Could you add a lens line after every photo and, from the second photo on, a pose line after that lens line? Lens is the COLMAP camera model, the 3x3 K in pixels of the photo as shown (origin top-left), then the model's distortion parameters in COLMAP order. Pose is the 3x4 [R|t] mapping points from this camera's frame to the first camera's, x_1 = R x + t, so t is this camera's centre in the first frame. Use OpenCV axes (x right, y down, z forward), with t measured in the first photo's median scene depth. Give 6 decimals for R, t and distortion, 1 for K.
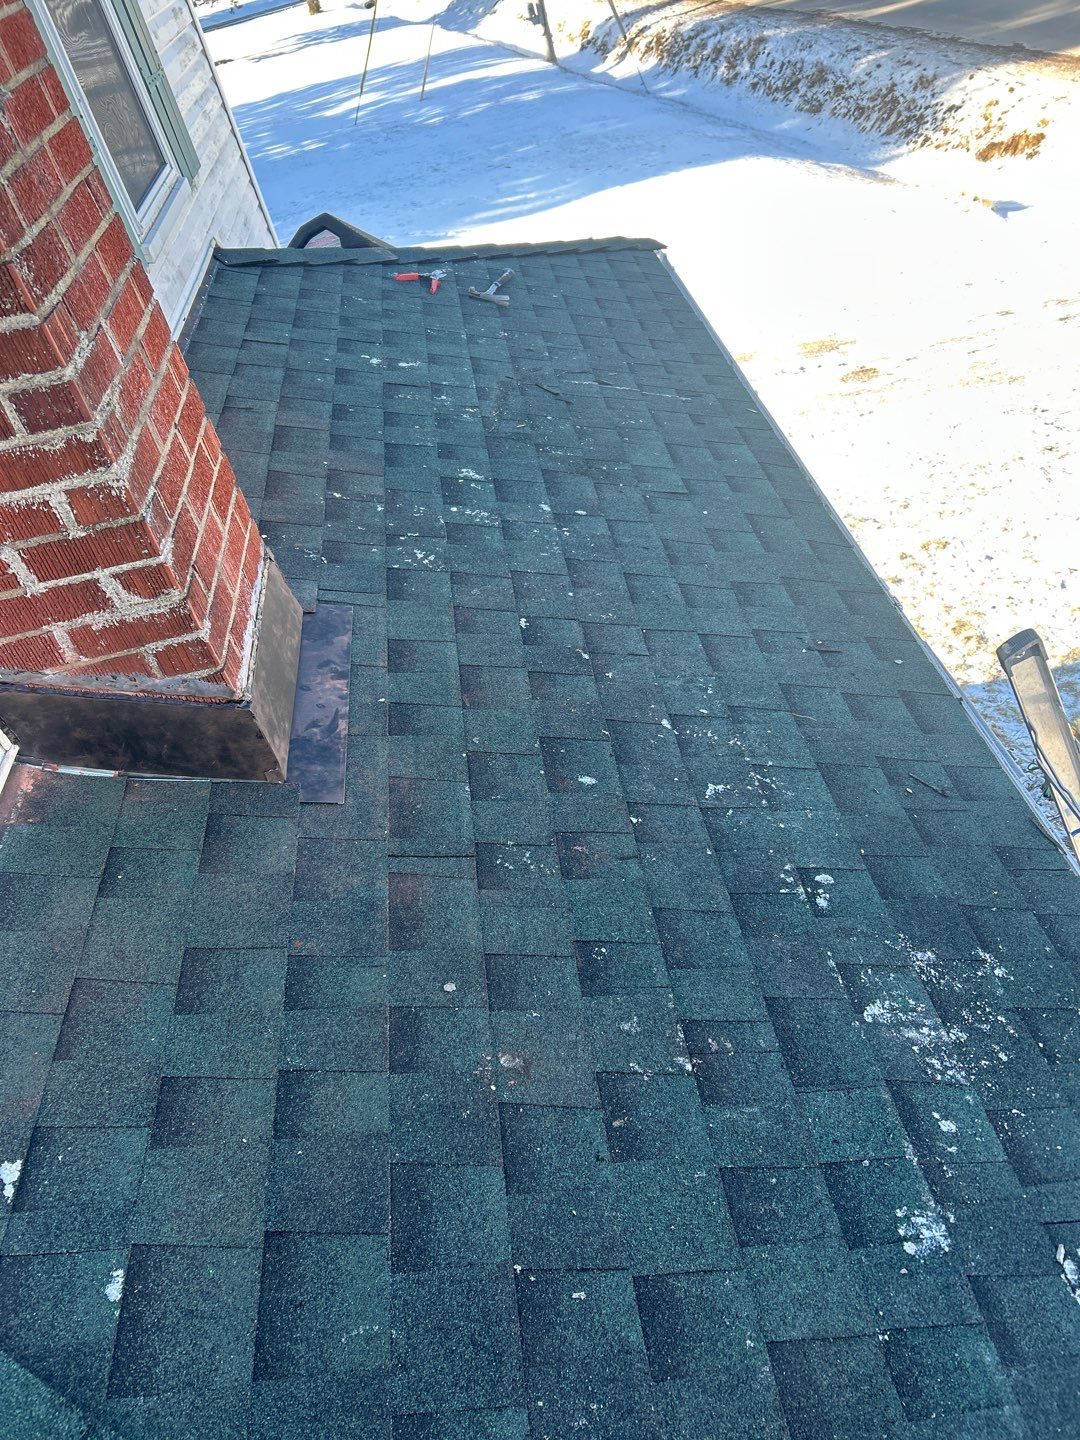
lens RADIAL K [[1062.3, 0, 540.2], [0, 1062.3, 718.7], [0, 0, 1]] dist [0.023510, -0.012009]
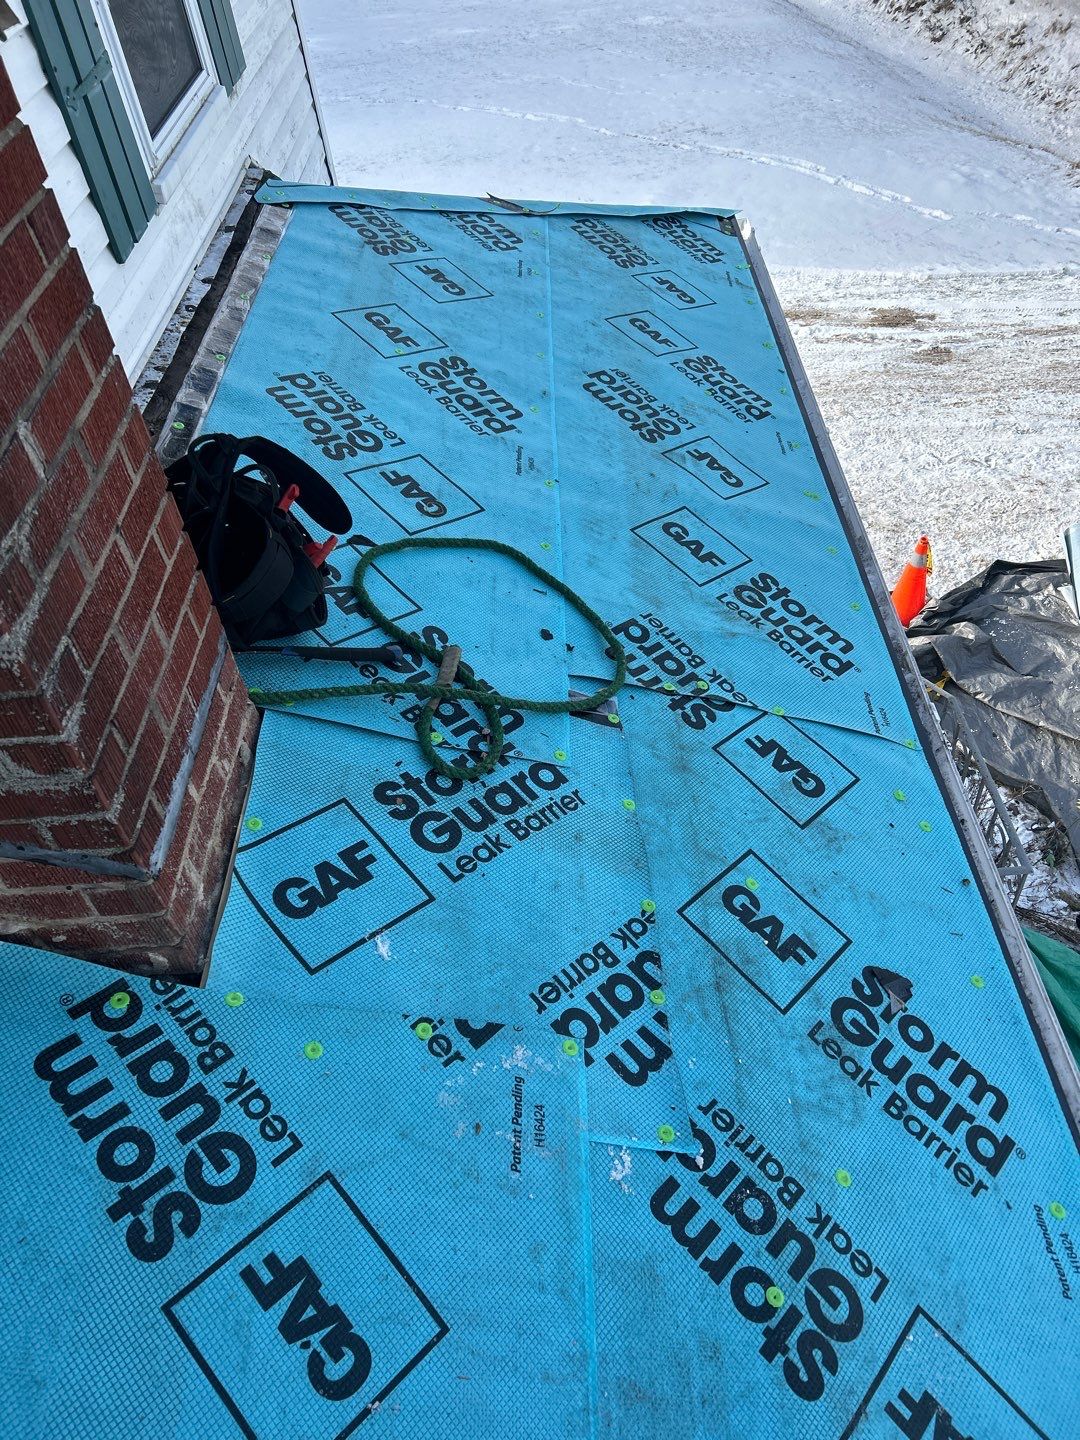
lens RADIAL K [[1062.3, 0, 539.5], [0, 1062.3, 721.1], [0, 0, 1]] dist [0.023510, -0.012009]
pose [[0.987710, 0.155977, 0.009984, -0.014114], [-0.156228, 0.983371, 0.092602, -0.261668], [0.004626, -0.093024, 0.995653, 0.193827]]
